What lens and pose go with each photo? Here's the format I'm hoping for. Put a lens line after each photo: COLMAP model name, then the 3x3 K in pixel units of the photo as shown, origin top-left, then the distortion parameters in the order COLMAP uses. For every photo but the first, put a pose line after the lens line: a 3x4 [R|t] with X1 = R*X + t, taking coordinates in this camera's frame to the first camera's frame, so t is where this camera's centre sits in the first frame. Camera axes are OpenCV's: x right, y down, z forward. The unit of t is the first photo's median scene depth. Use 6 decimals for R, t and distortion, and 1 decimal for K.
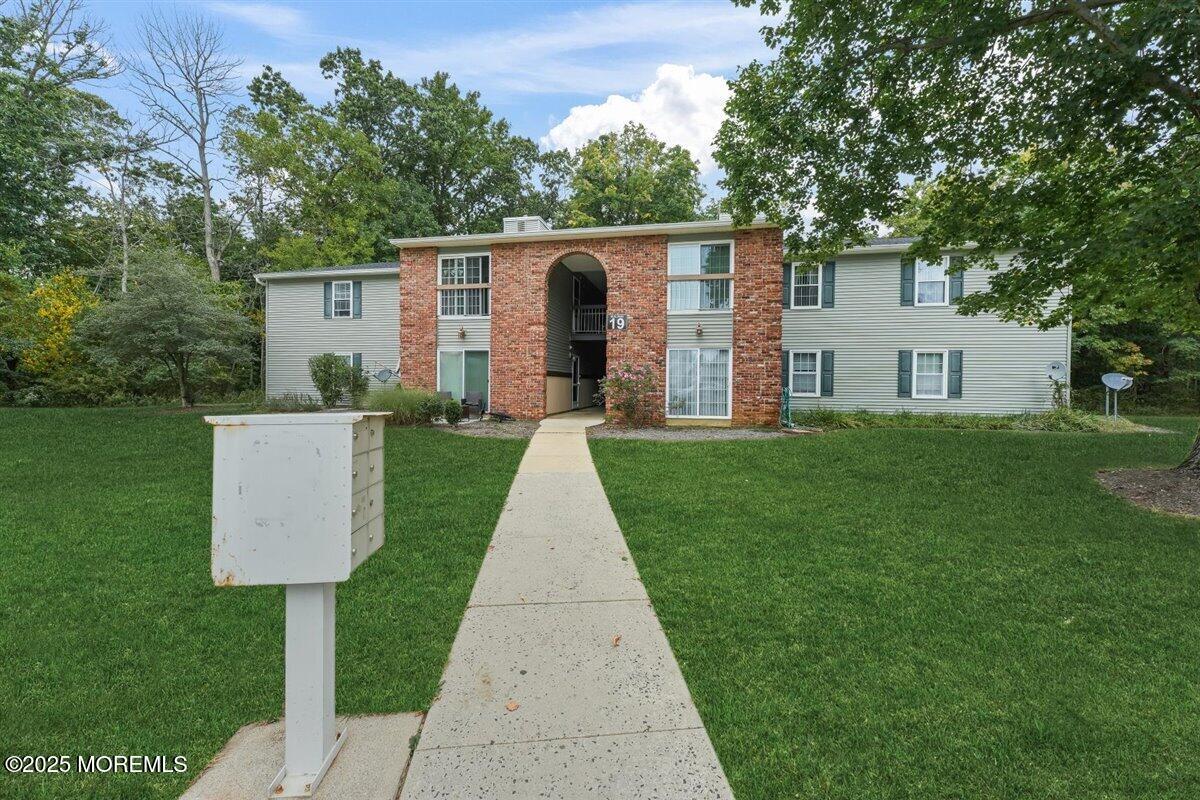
lens RADIAL K [[489.9, 0, 592.7], [0, 489.9, 362.2], [0, 0, 1]] dist [0.014802, -0.004785]
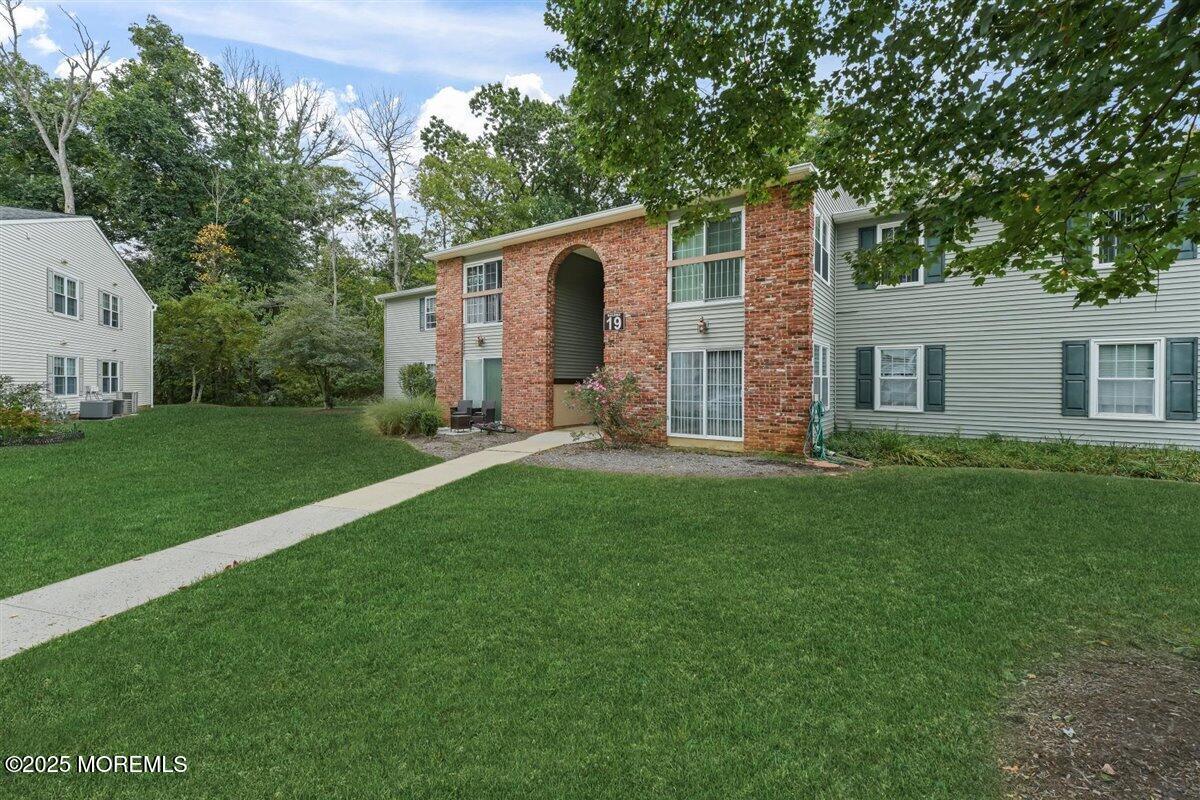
lens RADIAL K [[492.5, 0, 598.2], [0, 492.5, 356.5], [0, 0, 1]] dist [0.007748, -0.000319]
pose [[0.915946, -0.025758, -0.400474, 0.341114], [0.021982, 0.999660, -0.014022, -0.008864], [0.400699, 0.004040, 0.916201, 0.187586]]
